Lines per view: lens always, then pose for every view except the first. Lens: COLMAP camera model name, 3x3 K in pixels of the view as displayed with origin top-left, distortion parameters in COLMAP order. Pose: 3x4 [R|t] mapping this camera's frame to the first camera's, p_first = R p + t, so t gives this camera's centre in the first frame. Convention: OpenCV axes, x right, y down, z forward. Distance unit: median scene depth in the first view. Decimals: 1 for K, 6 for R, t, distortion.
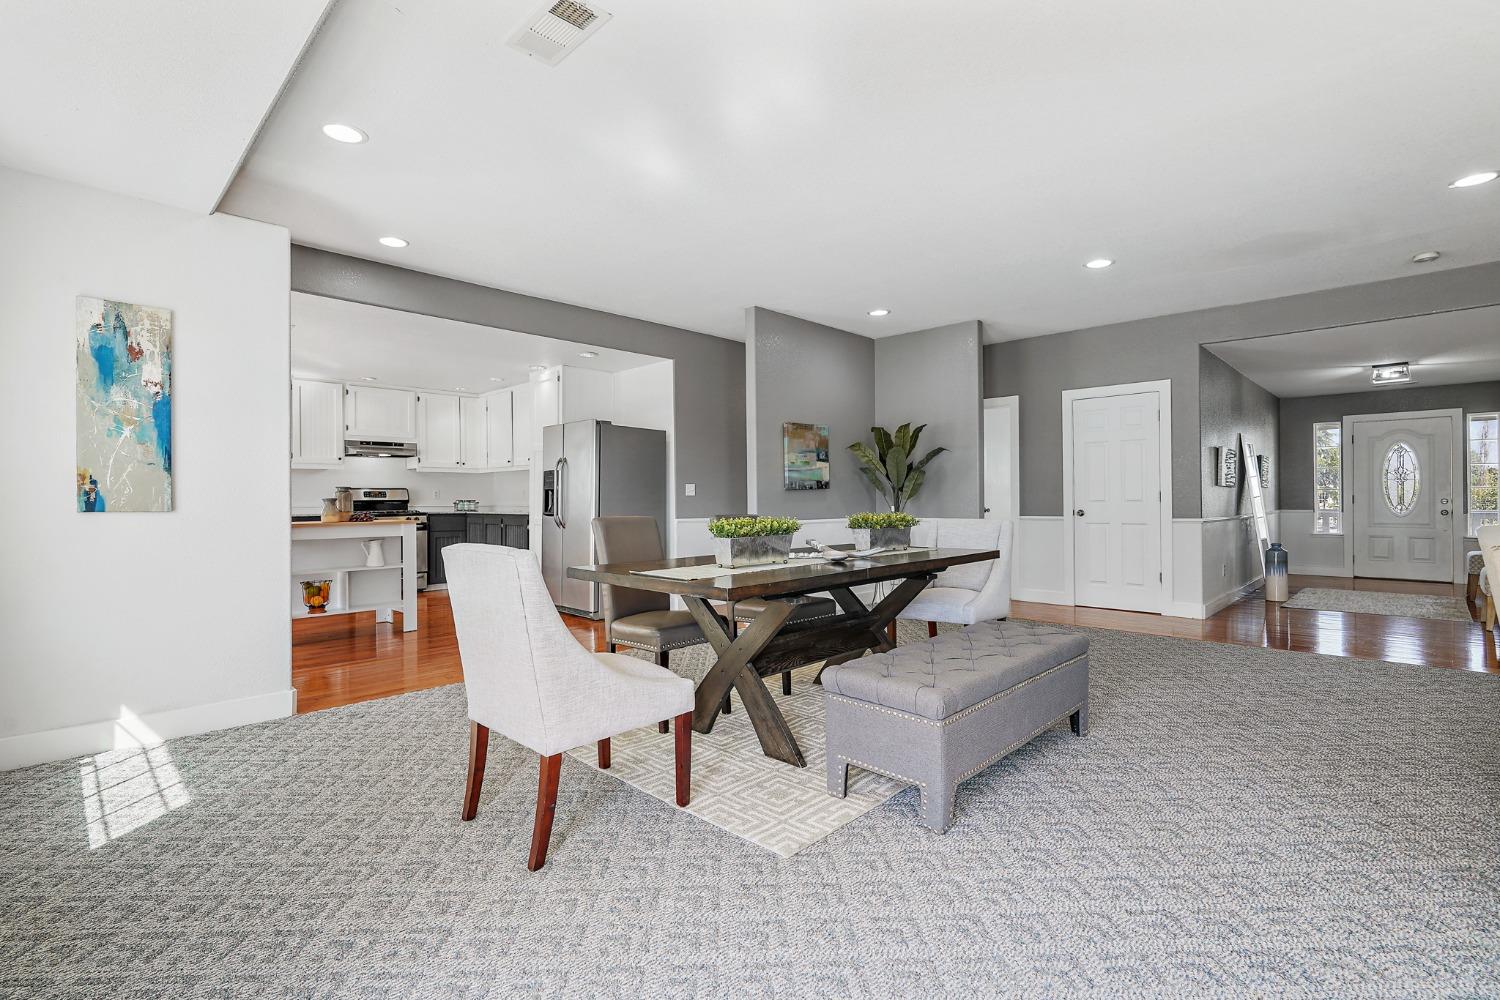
lens RADIAL K [[699.4, 0, 753.6], [0, 699.4, 502.1], [0, 0, 1]] dist [-0.001550, 0.000431]
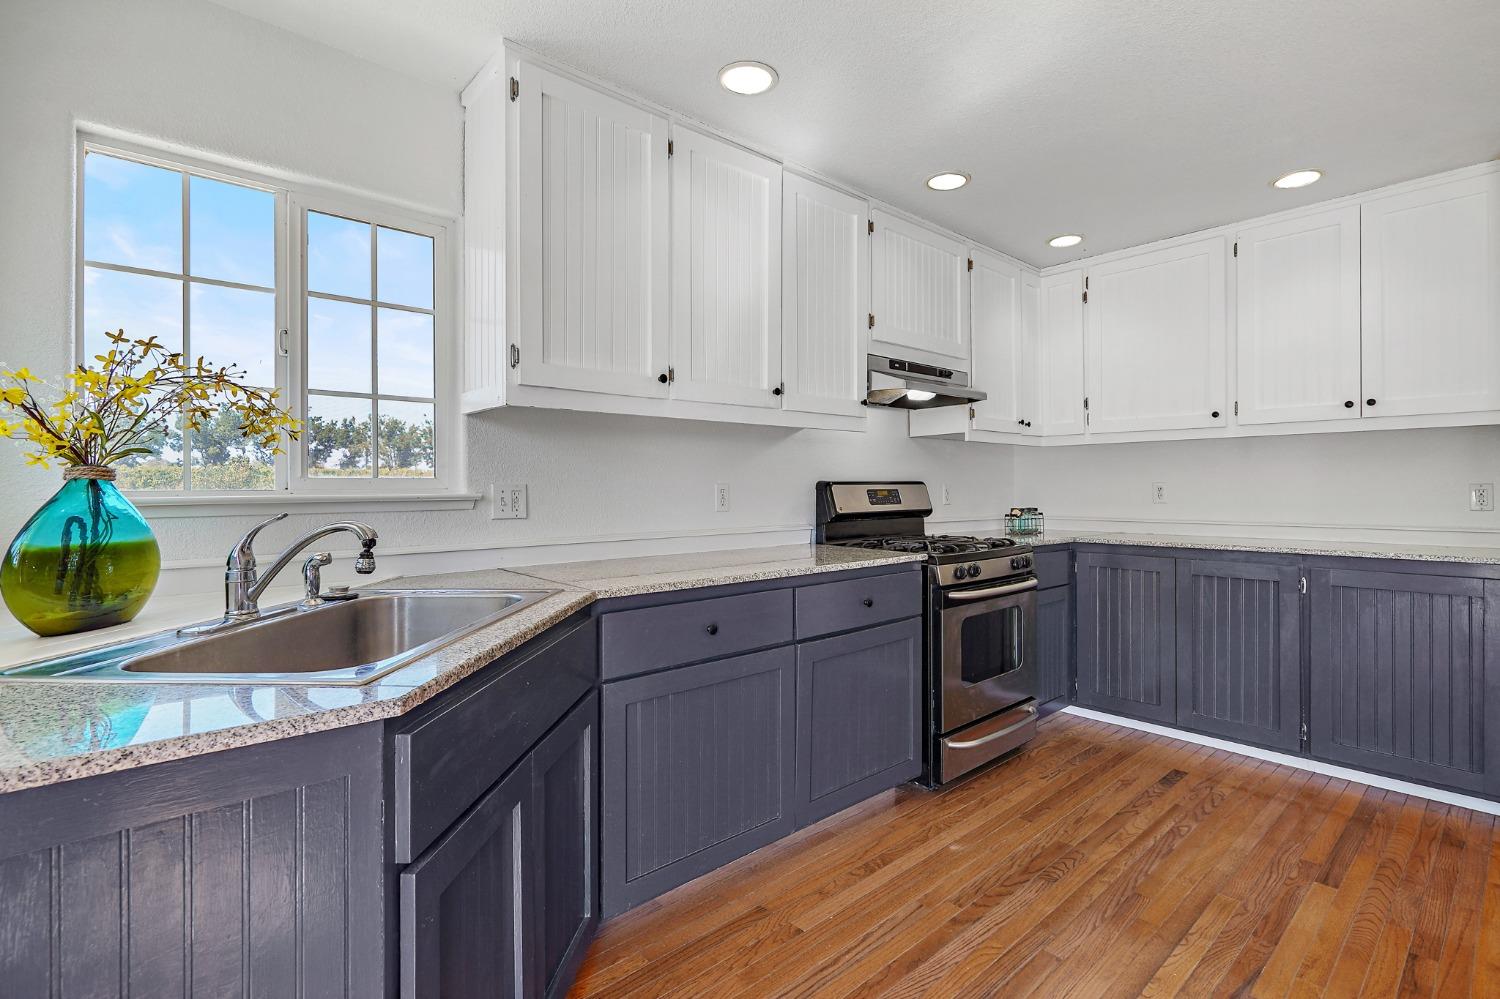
lens RADIAL K [[699.4, 0, 749.1], [0, 699.4, 486.3], [0, 0, 1]] dist [-0.001550, 0.000431]
pose [[0.997634, 0.001529, -0.068730, -0.594862], [-0.001937, 0.999981, -0.005859, -0.014645], [0.068720, 0.005978, 0.997618, 0.594464]]
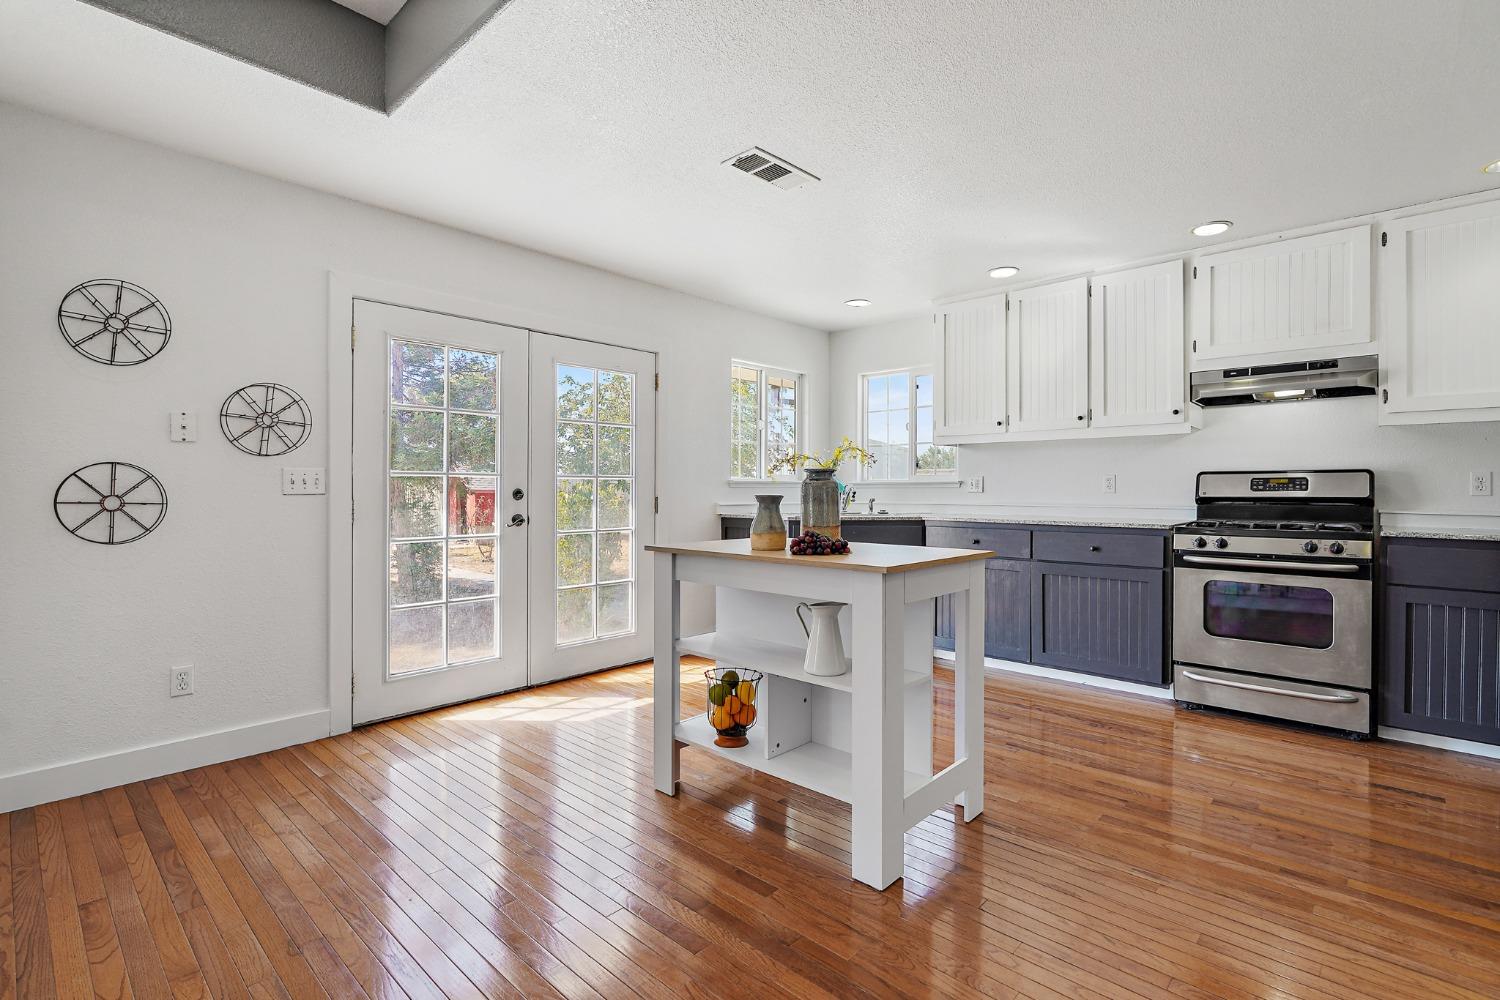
lens RADIAL K [[699.4, 0, 756.8], [0, 699.4, 488.5], [0, 0, 1]] dist [-0.001550, 0.000431]
pose [[0.035837, 0.006971, -0.999333, -0.104408], [-0.003313, 0.999971, 0.006856, -0.010130], [0.999352, 0.003065, 0.035859, 0.651638]]
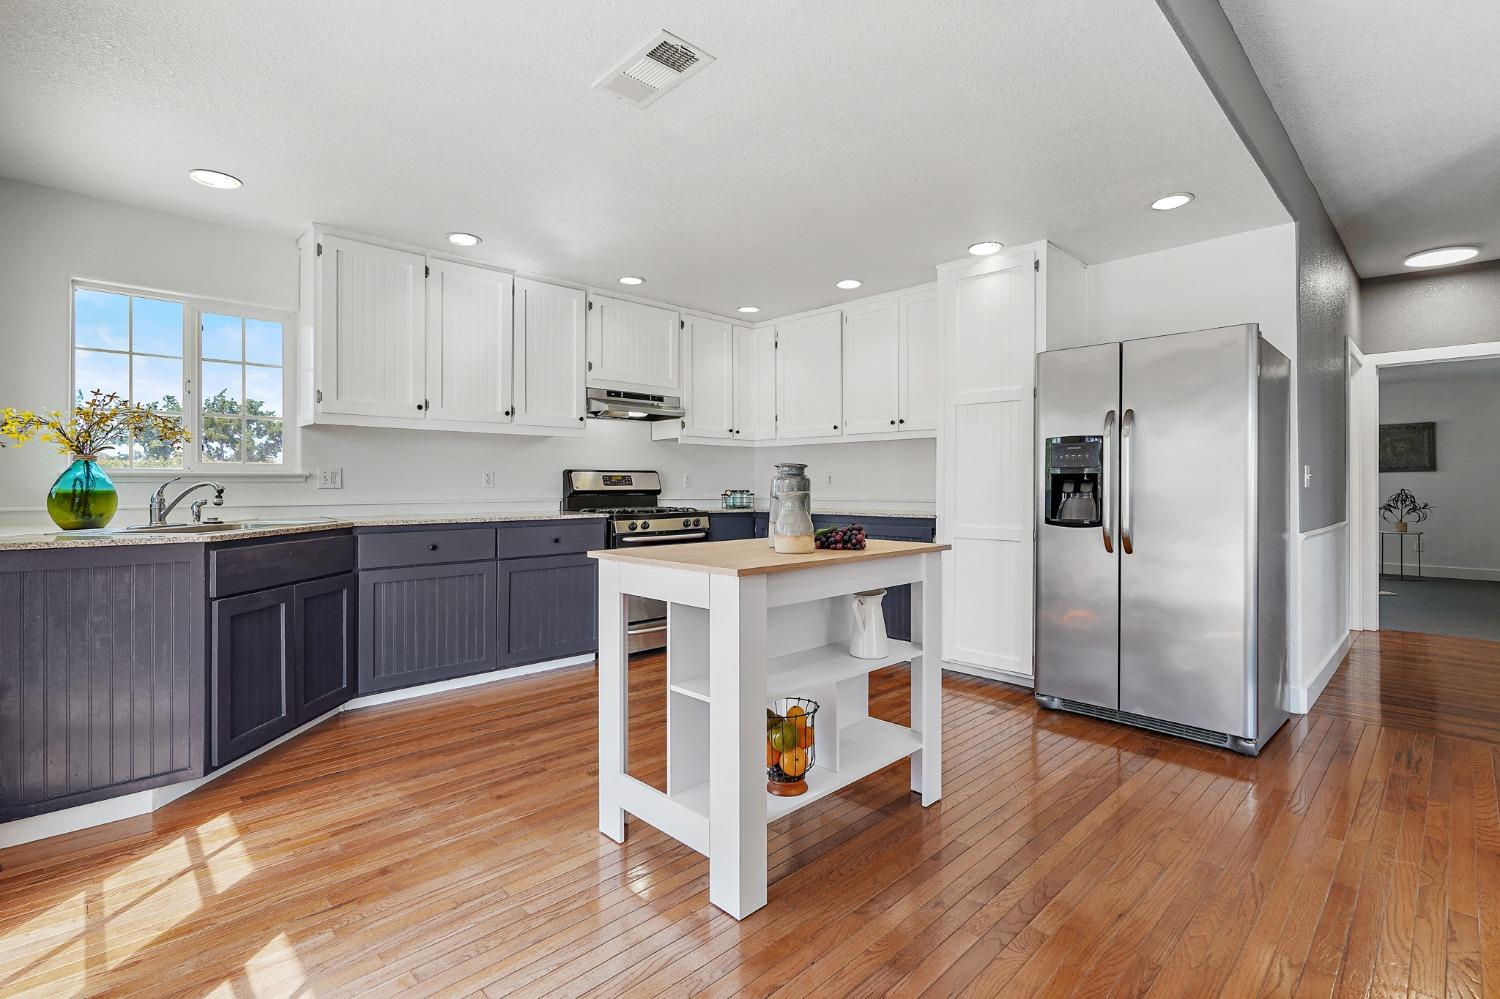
lens RADIAL K [[699.4, 0, 755.0], [0, 699.4, 484.9], [0, 0, 1]] dist [-0.001550, 0.000431]
pose [[0.999860, 0.005581, -0.015746, -0.415193], [-0.005653, 0.999974, -0.004518, -0.005111], [0.015720, 0.004606, 0.999866, 0.398772]]
